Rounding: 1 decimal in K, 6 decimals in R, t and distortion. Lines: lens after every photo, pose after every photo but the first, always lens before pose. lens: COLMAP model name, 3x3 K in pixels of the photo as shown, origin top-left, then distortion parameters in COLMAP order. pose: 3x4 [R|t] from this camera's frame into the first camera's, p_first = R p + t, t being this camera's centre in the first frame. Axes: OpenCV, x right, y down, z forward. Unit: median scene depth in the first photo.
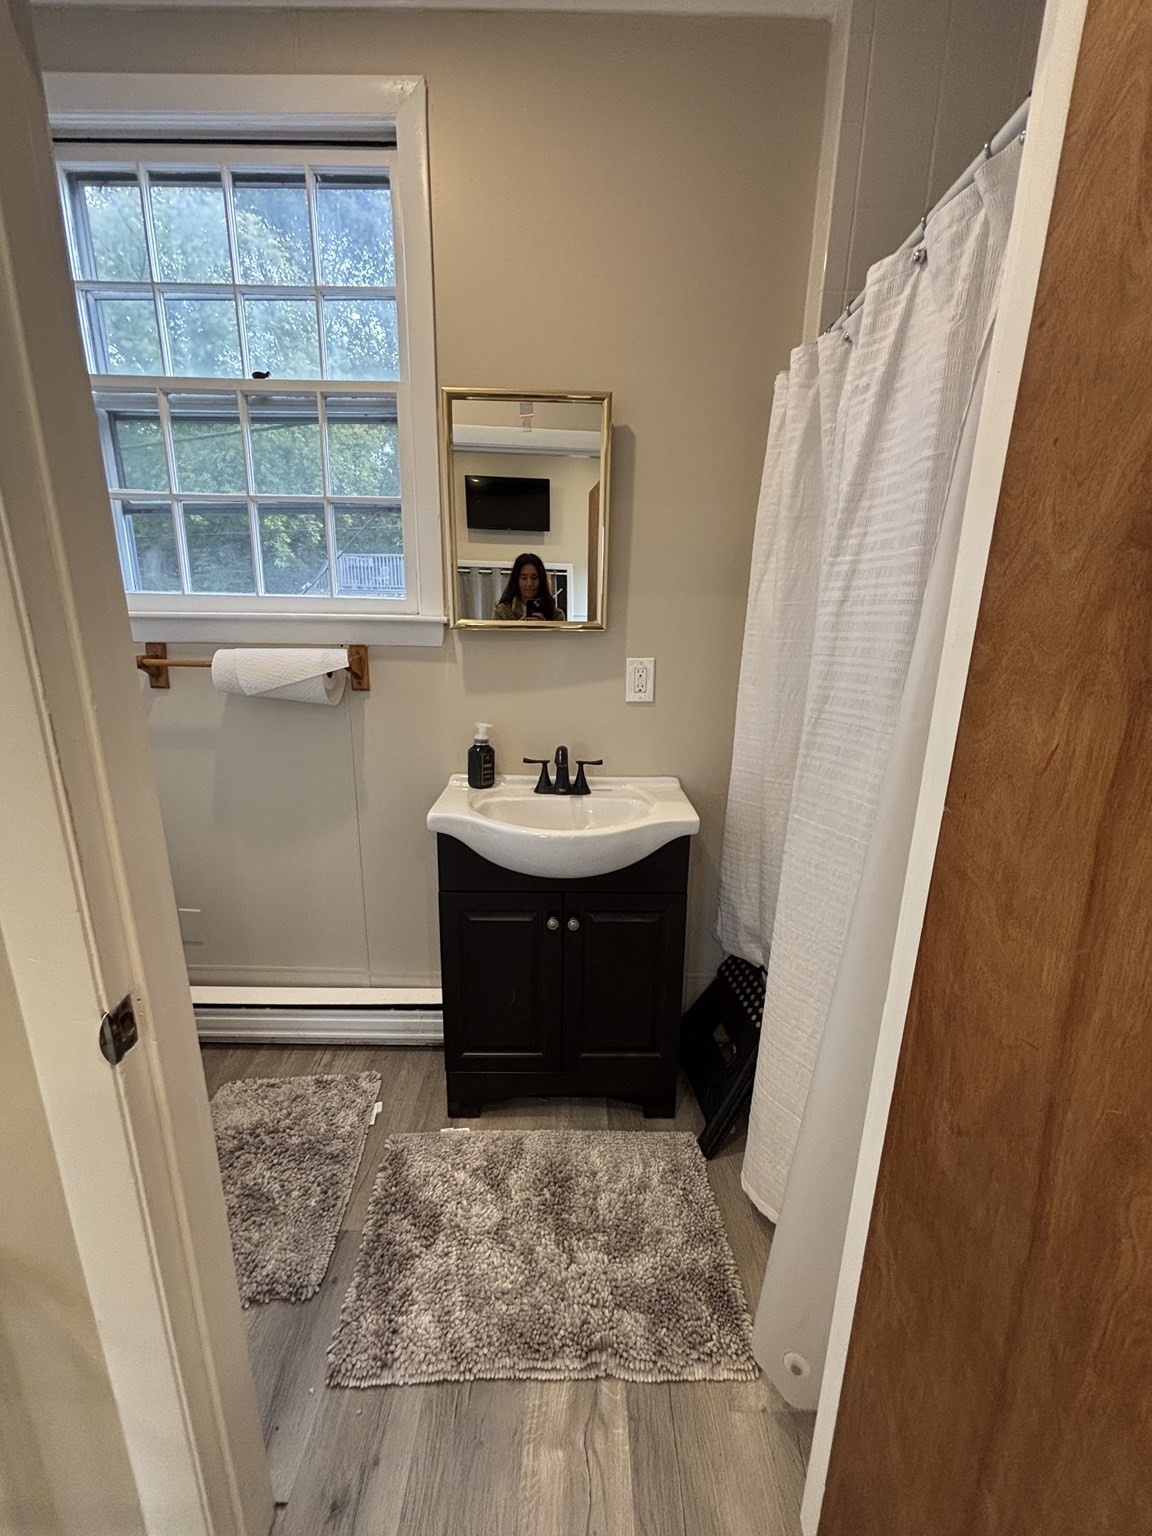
lens RADIAL K [[616.7, 0, 573.0], [0, 616.7, 763.0], [0, 0, 1]] dist [-0.003365, -0.000682]
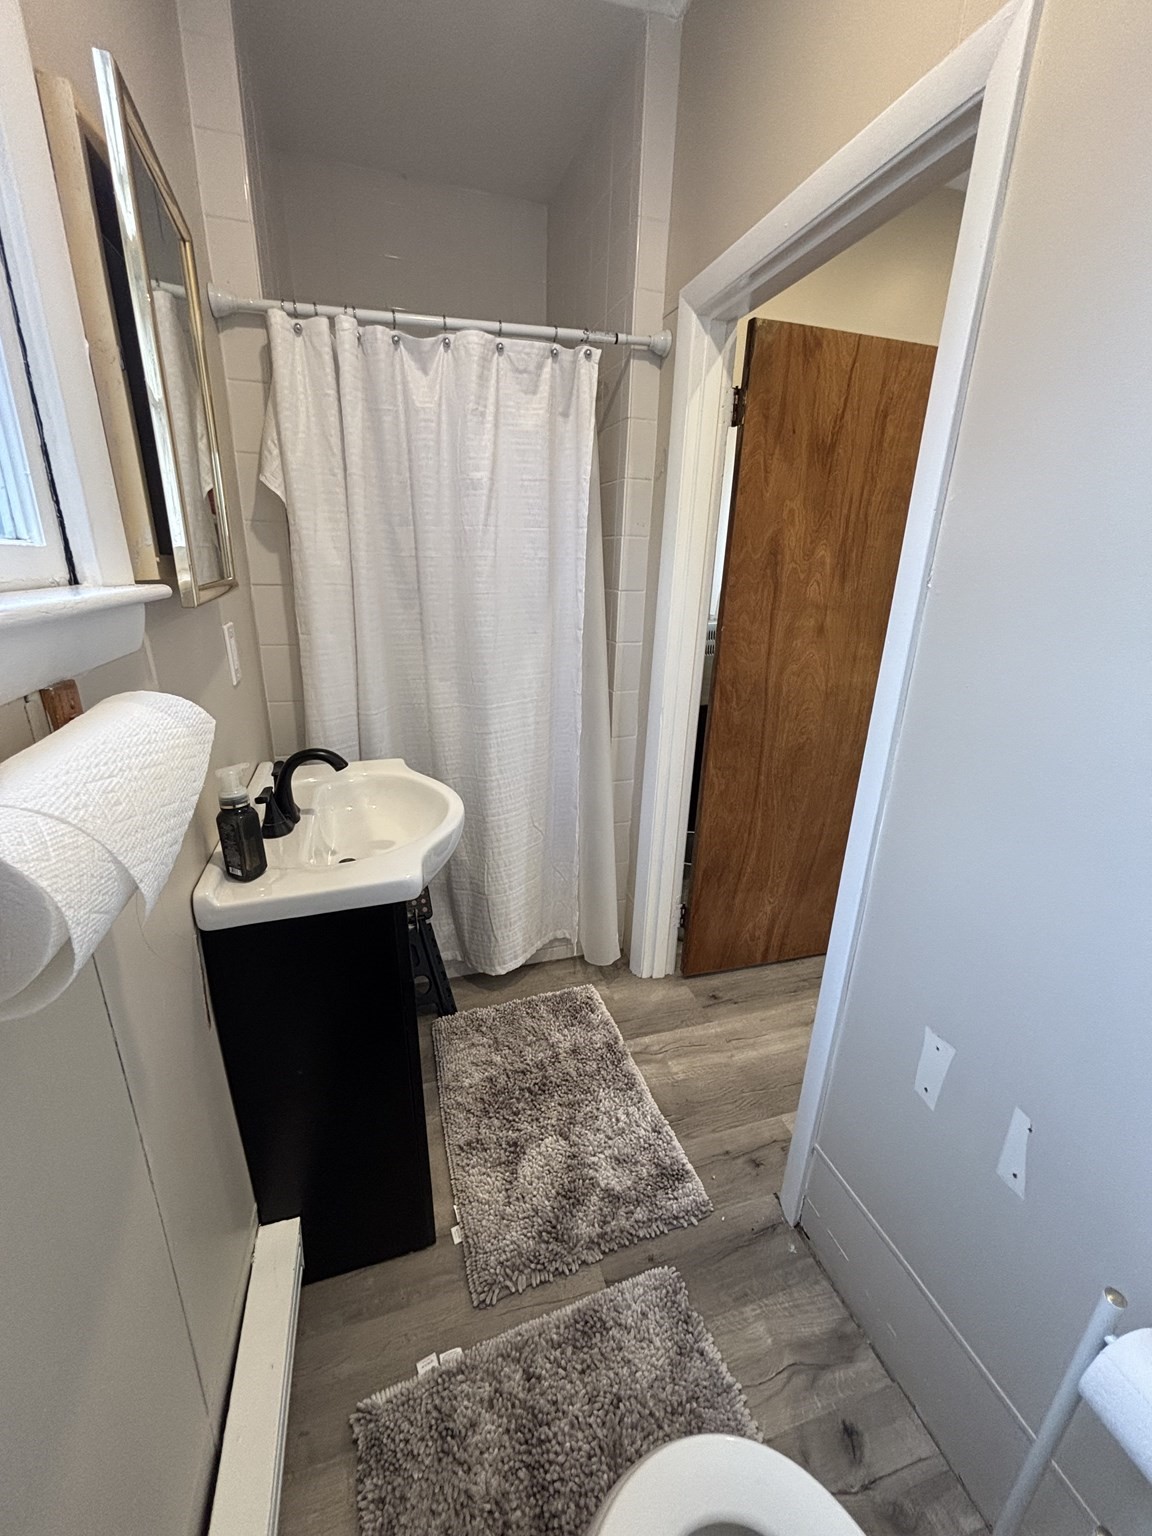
lens RADIAL K [[616.7, 0, 573.0], [0, 616.7, 763.0], [0, 0, 1]] dist [-0.003365, -0.000682]
pose [[-0.282396, -0.325527, 0.902377, -1.264412], [0.215076, 0.895233, 0.390257, -0.389597], [-0.934877, 0.304287, -0.182796, 1.333247]]
